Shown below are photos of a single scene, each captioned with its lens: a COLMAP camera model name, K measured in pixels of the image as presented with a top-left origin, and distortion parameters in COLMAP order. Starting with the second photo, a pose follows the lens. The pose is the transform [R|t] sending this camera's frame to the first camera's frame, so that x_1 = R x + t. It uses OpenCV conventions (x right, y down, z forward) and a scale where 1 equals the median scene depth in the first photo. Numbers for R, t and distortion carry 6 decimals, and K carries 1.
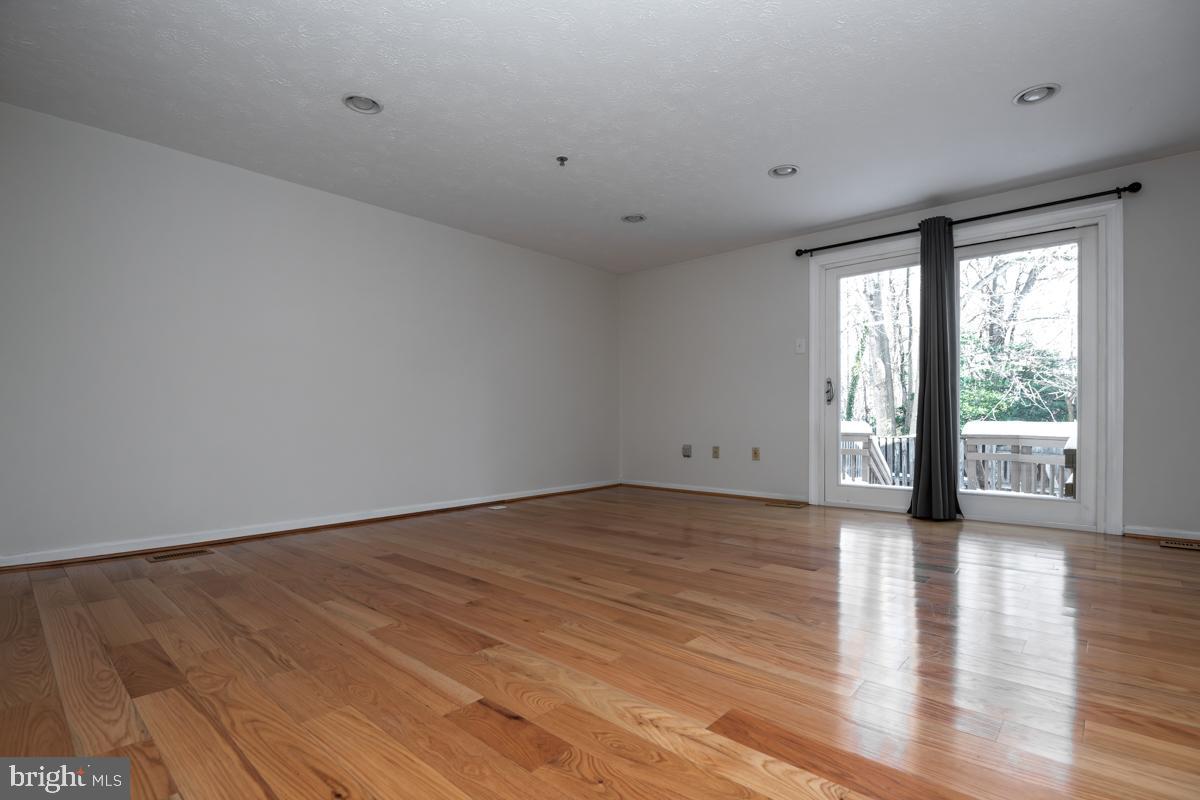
lens RADIAL K [[562.8, 0, 599.2], [0, 562.8, 425.3], [0, 0, 1]] dist [-0.006225, -0.000969]
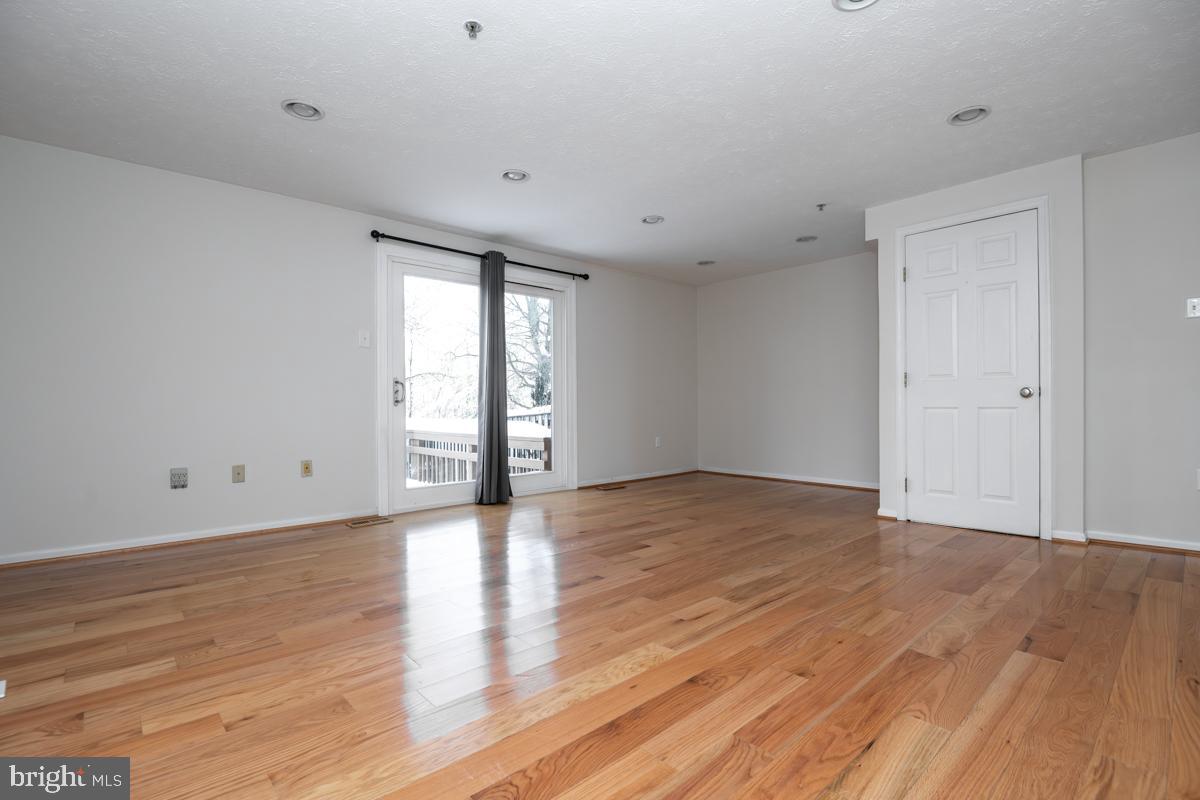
lens RADIAL K [[555.8, 0, 602.8], [0, 555.8, 408.5], [0, 0, 1]] dist [-0.024376, -0.000403]
pose [[0.098141, -0.002147, 0.995170, -0.573416], [0.022348, 0.999750, -0.000047, -0.029883], [-0.994922, 0.022244, 0.098164, 0.679122]]
